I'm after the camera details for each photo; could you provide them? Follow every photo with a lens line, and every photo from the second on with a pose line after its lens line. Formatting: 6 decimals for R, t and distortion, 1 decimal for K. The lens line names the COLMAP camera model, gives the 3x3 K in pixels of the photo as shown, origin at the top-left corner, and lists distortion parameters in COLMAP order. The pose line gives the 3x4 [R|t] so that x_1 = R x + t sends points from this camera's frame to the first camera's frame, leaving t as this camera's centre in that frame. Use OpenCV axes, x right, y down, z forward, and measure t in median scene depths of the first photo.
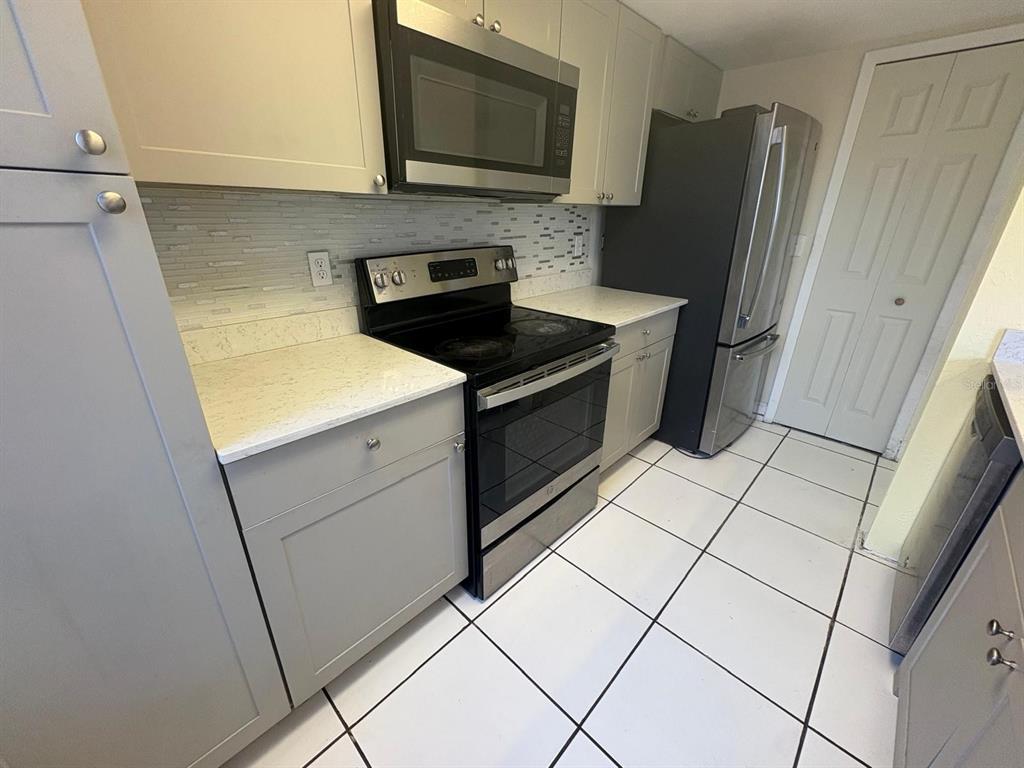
lens RADIAL K [[414.1, 0, 508.8], [0, 414.1, 386.1], [0, 0, 1]] dist [0.001702, 0.000339]
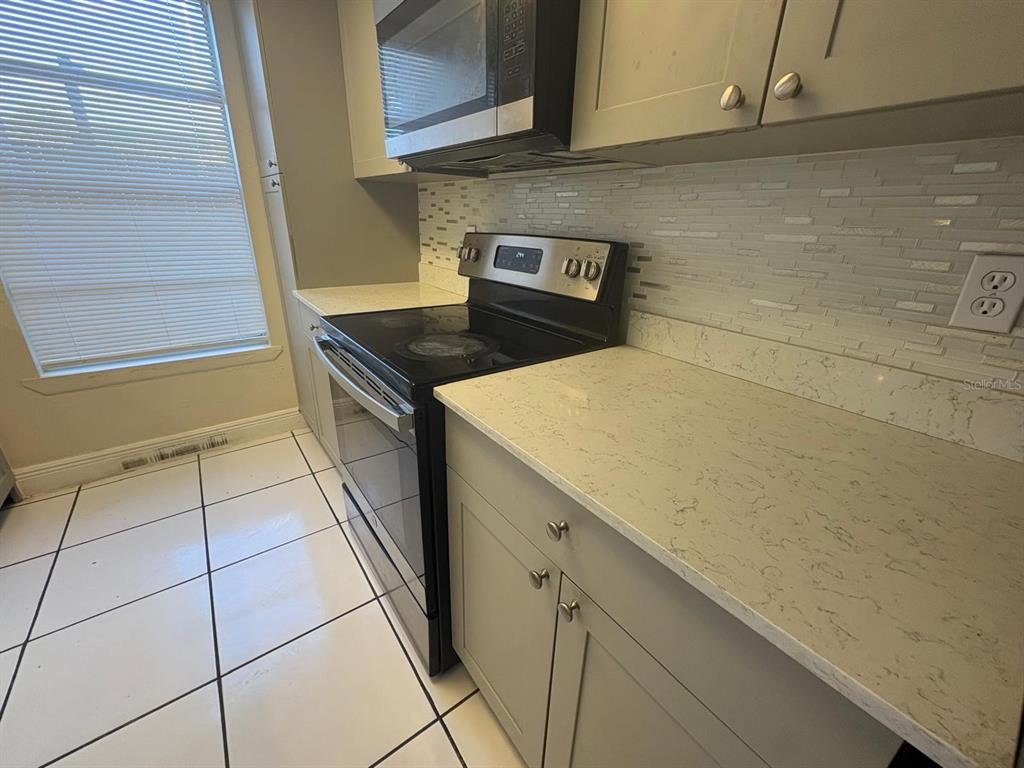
lens RADIAL K [[413.8, 0, 510.0], [0, 413.8, 383.4], [0, 0, 1]] dist [0.000231, 0.000166]
pose [[-0.154637, 0.353036, -0.922742, 0.589983], [-0.411175, 0.826251, 0.385026, -0.325727], [0.898344, 0.438948, 0.017391, 0.914089]]
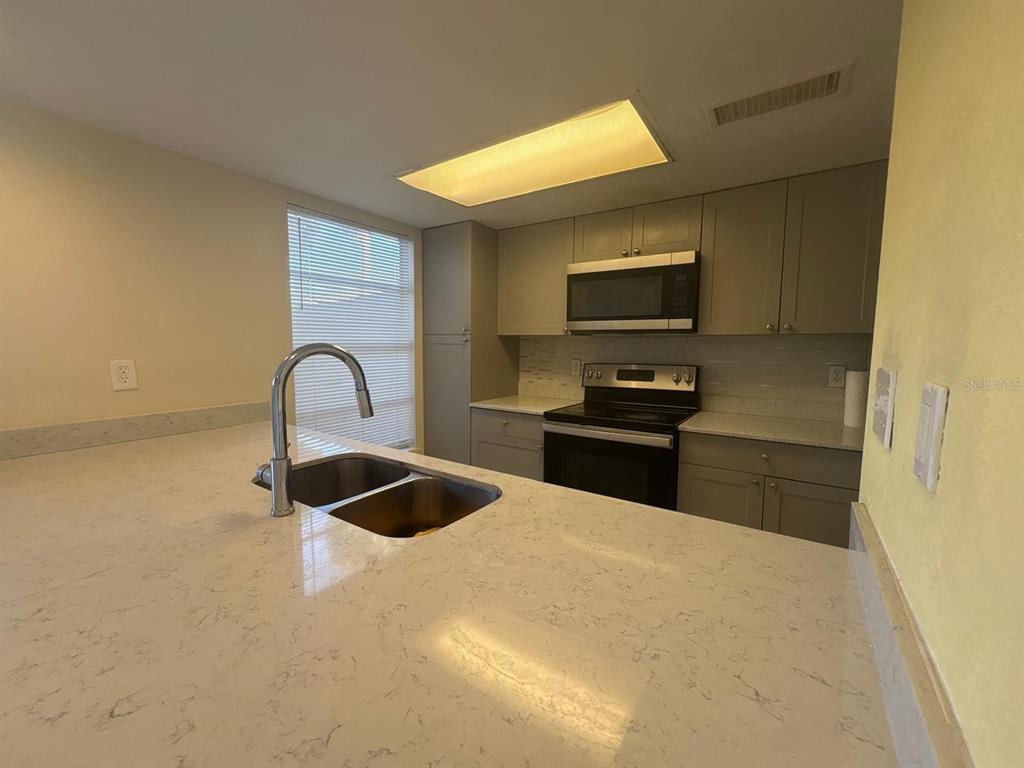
lens RADIAL K [[410.4, 0, 513.4], [0, 410.4, 381.4], [0, 0, 1]] dist [-0.001873, 0.000224]
pose [[0.171761, 0.079628, -0.981915, 1.142173], [-0.383354, 0.923568, 0.007838, -0.077296], [0.907490, 0.375075, 0.189159, 0.236944]]
